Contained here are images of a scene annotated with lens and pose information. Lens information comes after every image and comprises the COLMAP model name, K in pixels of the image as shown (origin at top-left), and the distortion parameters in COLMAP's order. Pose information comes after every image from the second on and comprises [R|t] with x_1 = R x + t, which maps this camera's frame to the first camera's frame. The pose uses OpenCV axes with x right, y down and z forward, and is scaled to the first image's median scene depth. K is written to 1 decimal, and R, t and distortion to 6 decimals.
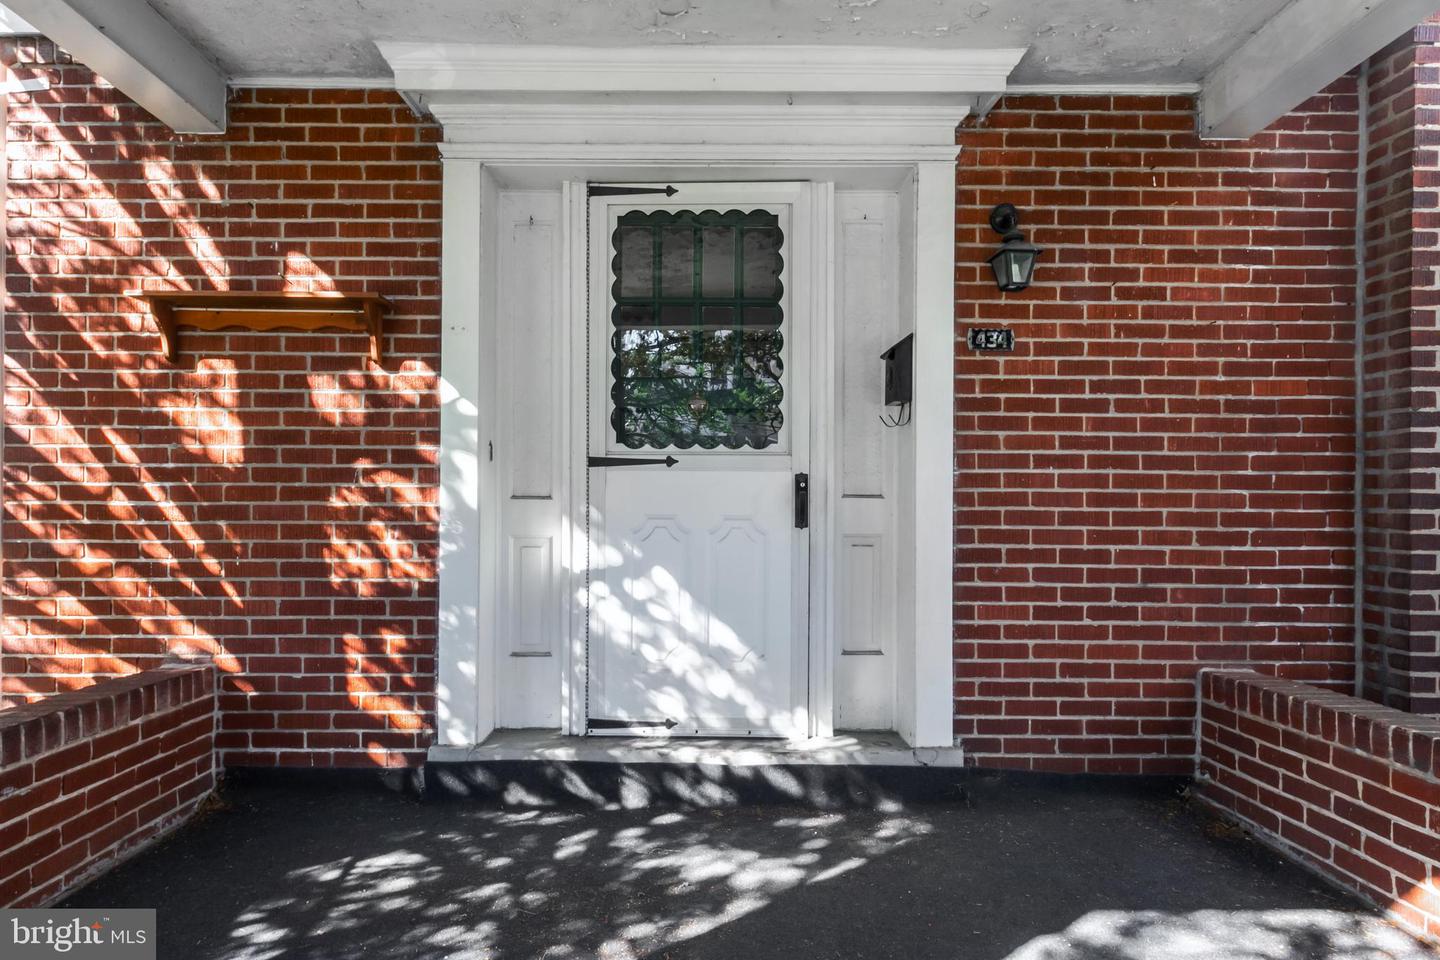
lens RADIAL K [[695.4, 0, 716.6], [0, 695.4, 481.2], [0, 0, 1]] dist [0.003911, -0.000020]
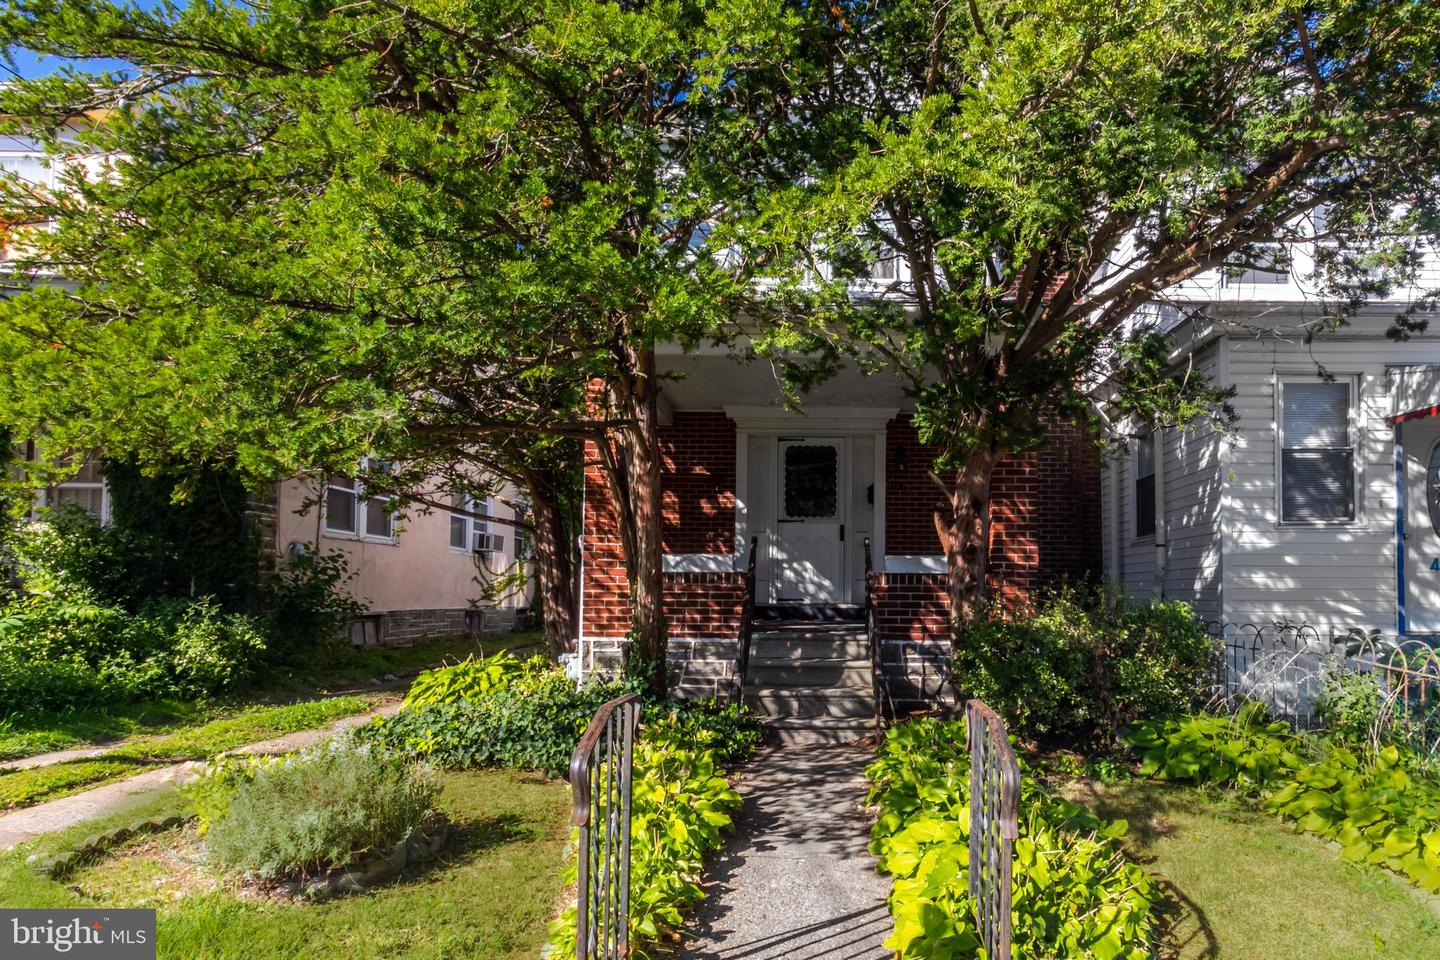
lens RADIAL K [[695.4, 0, 718.4], [0, 695.4, 484.1], [0, 0, 1]] dist [0.003911, -0.000020]
pose [[0.970108, -0.014709, -0.242227, 0.345371], [0.002843, 0.998782, -0.049264, -0.041679], [0.242657, 0.047103, 0.968968, -2.317023]]
